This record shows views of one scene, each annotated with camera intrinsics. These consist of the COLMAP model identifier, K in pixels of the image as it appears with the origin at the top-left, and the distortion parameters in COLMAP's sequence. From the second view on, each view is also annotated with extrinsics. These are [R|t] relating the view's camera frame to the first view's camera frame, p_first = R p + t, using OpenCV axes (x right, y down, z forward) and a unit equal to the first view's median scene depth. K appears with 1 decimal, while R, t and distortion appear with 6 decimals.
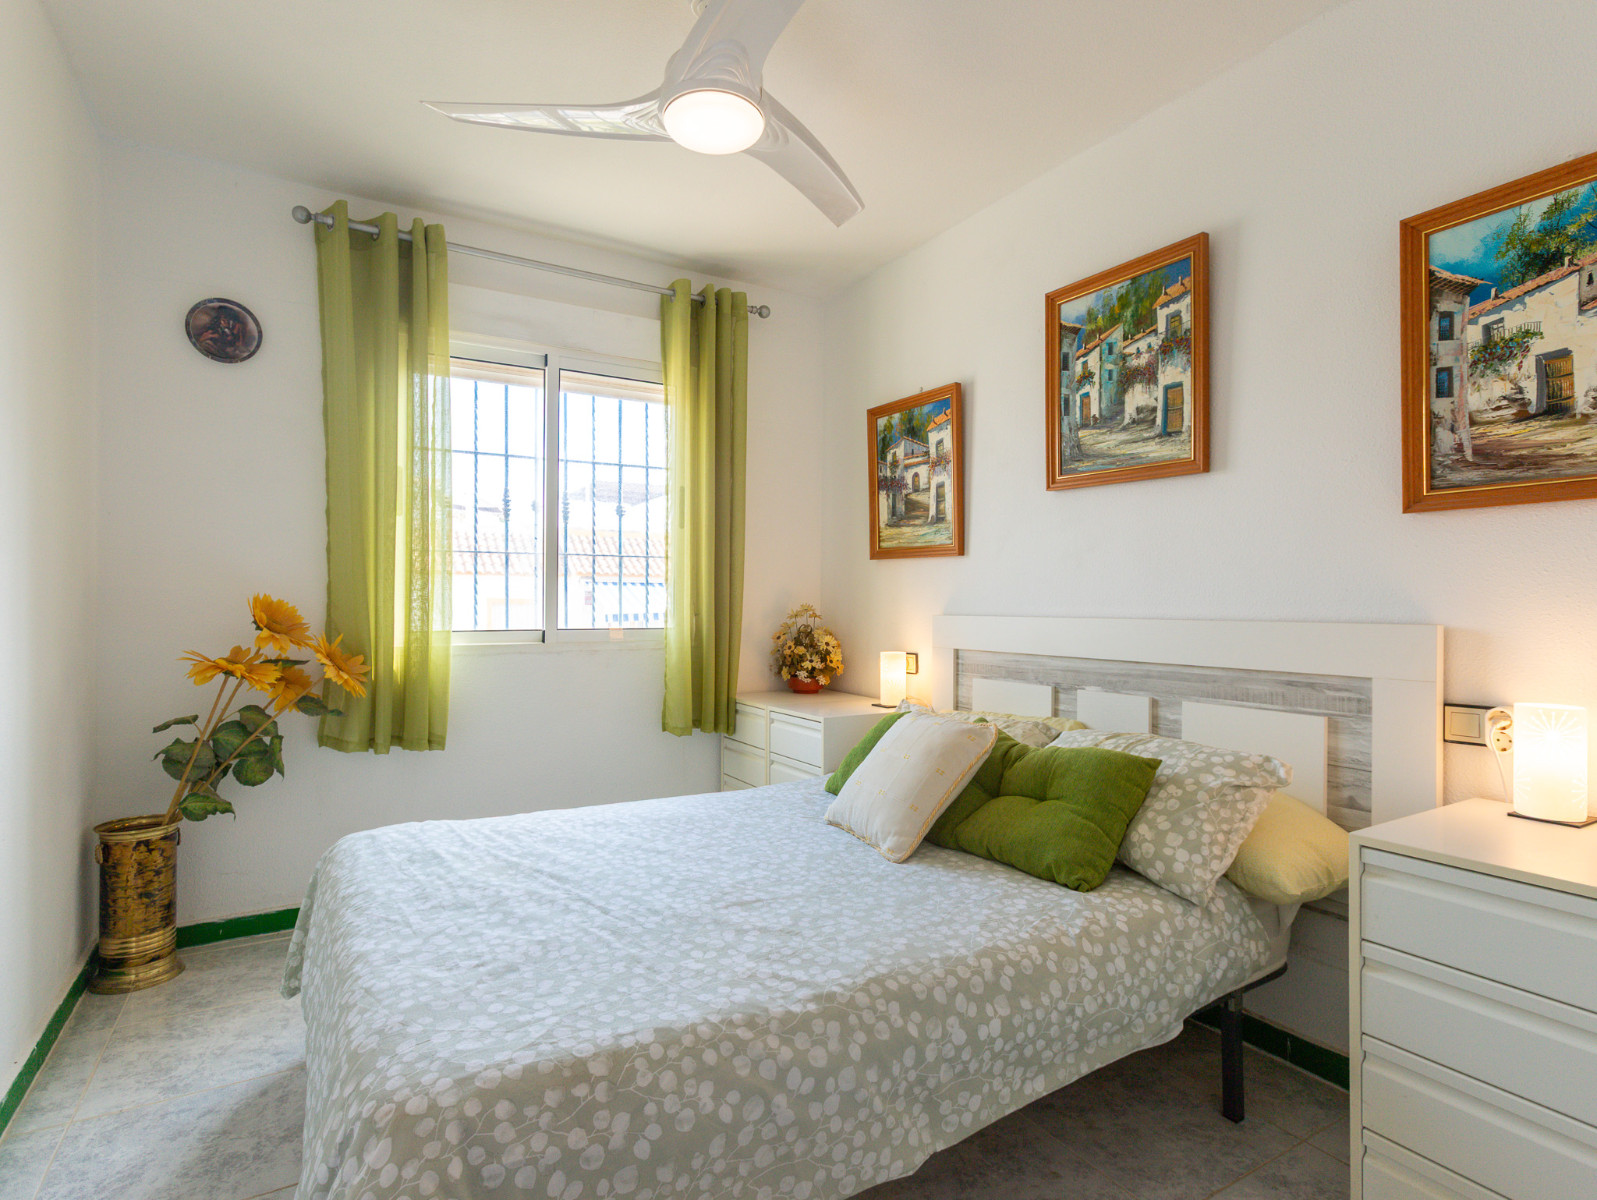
lens RADIAL K [[809.2, 0, 789.5], [0, 809.2, 604.4], [0, 0, 1]] dist [-0.016080, 0.008789]
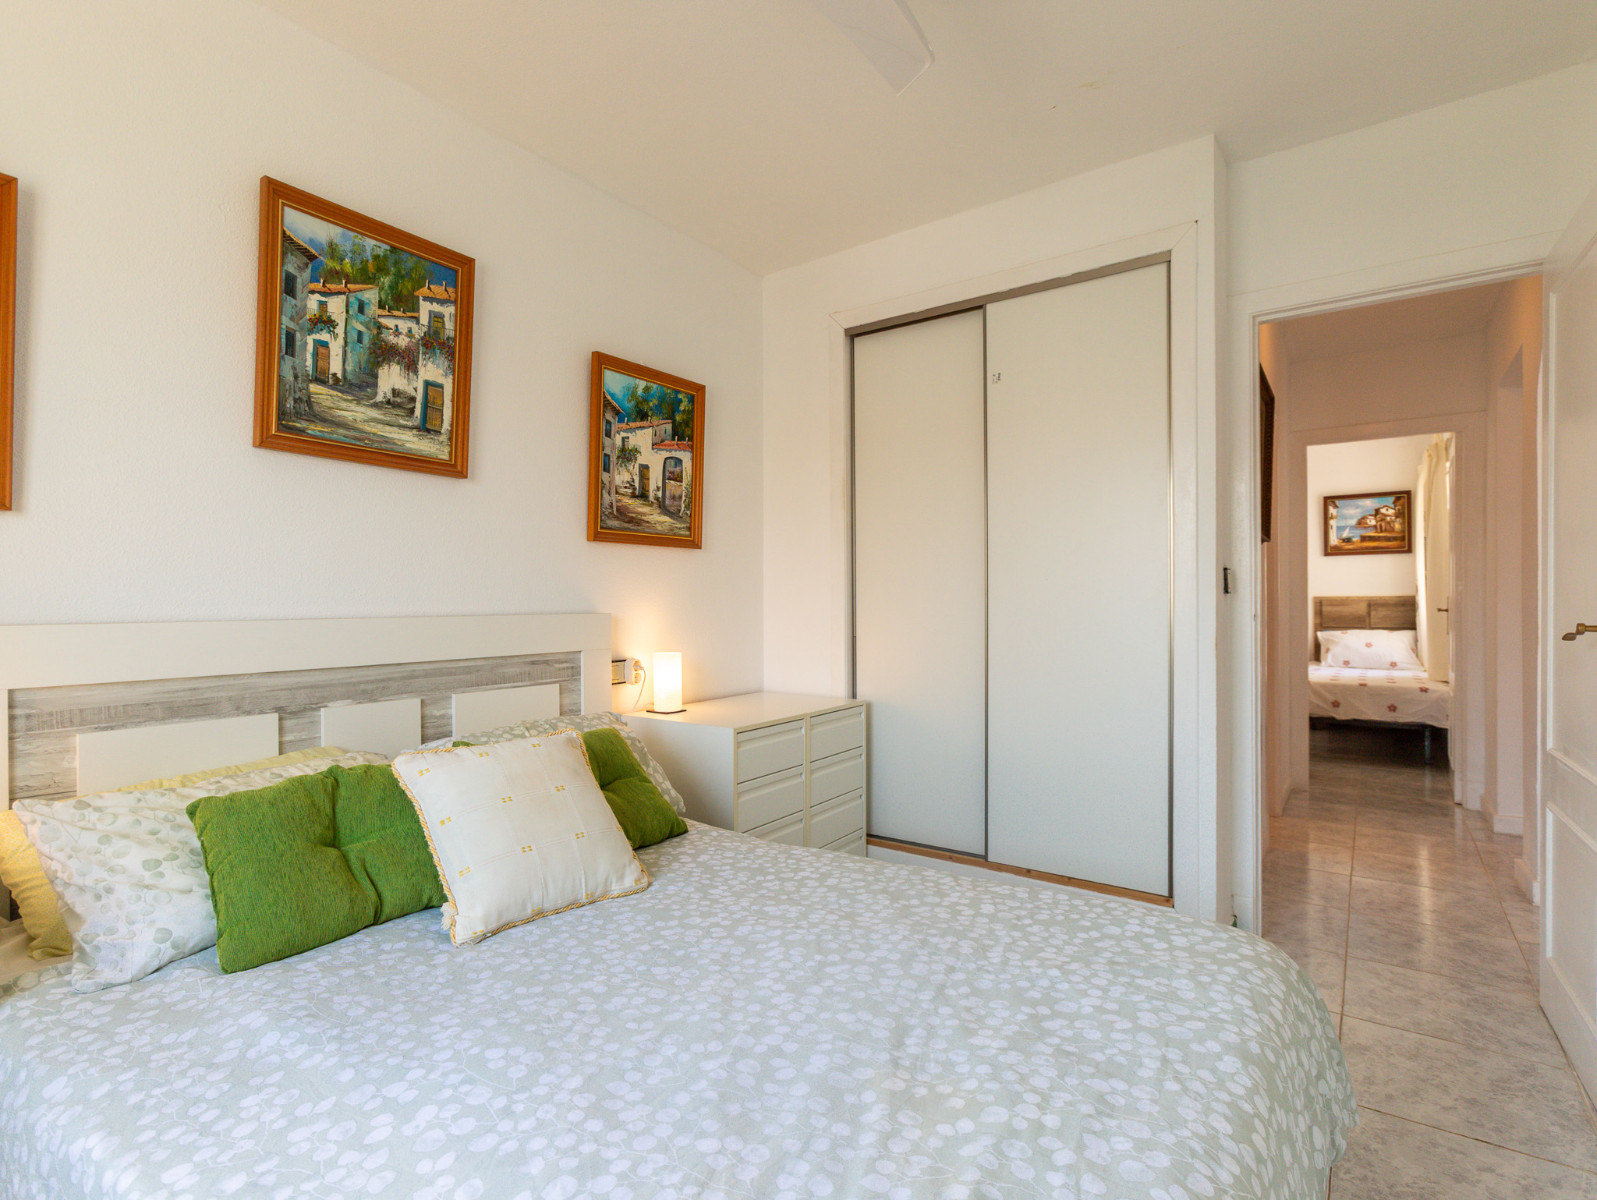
lens RADIAL K [[809.2, 0, 784.2], [0, 809.2, 599.1], [0, 0, 1]] dist [-0.016080, 0.008789]
pose [[-0.394591, -0.000858, 0.918857, -0.629503], [0.002171, 0.999996, 0.001866, -0.003940], [-0.918854, 0.002731, -0.394587, 1.008842]]
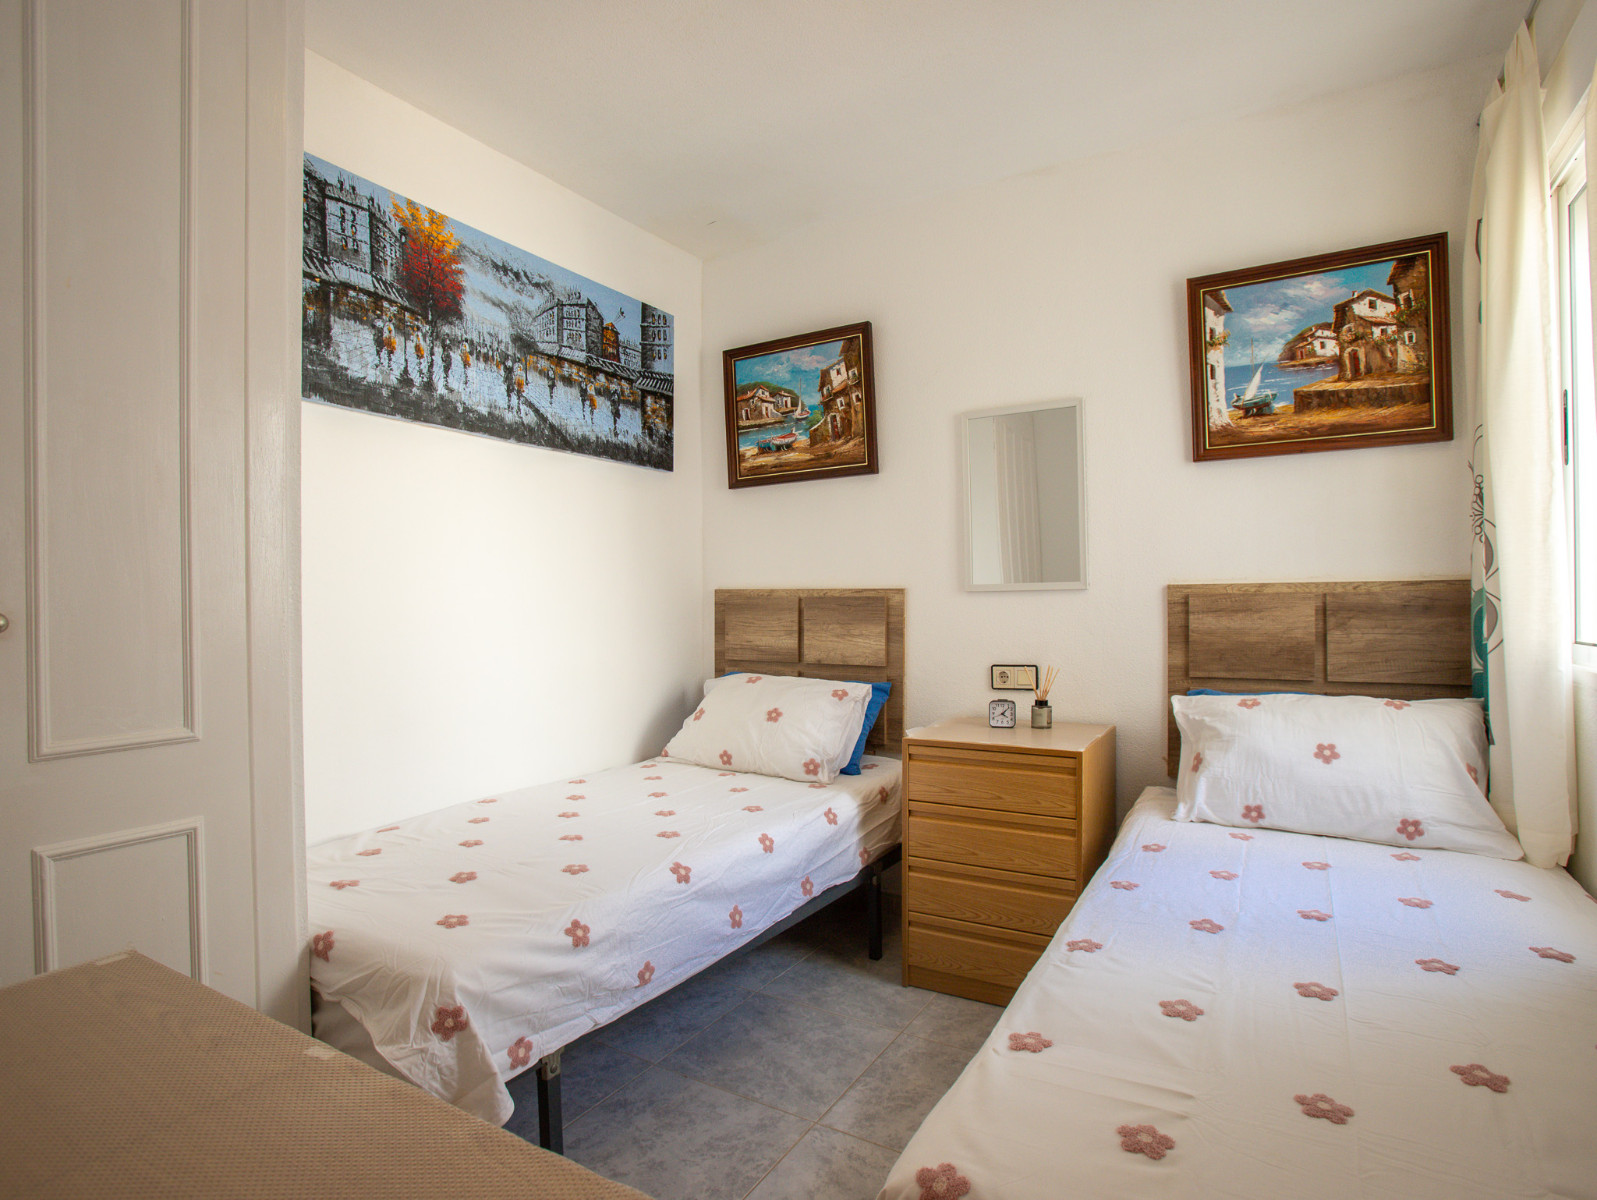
lens RADIAL K [[854.0, 0, 799.7], [0, 854.0, 593.7], [0, 0, 1]] dist [-0.033747, 0.000400]
pose [[-0.480398, 0.002998, 0.877046, -0.294972], [0.010245, 0.999945, 0.002194, -0.002805], [-0.876991, 0.010039, -0.480402, 0.459107]]
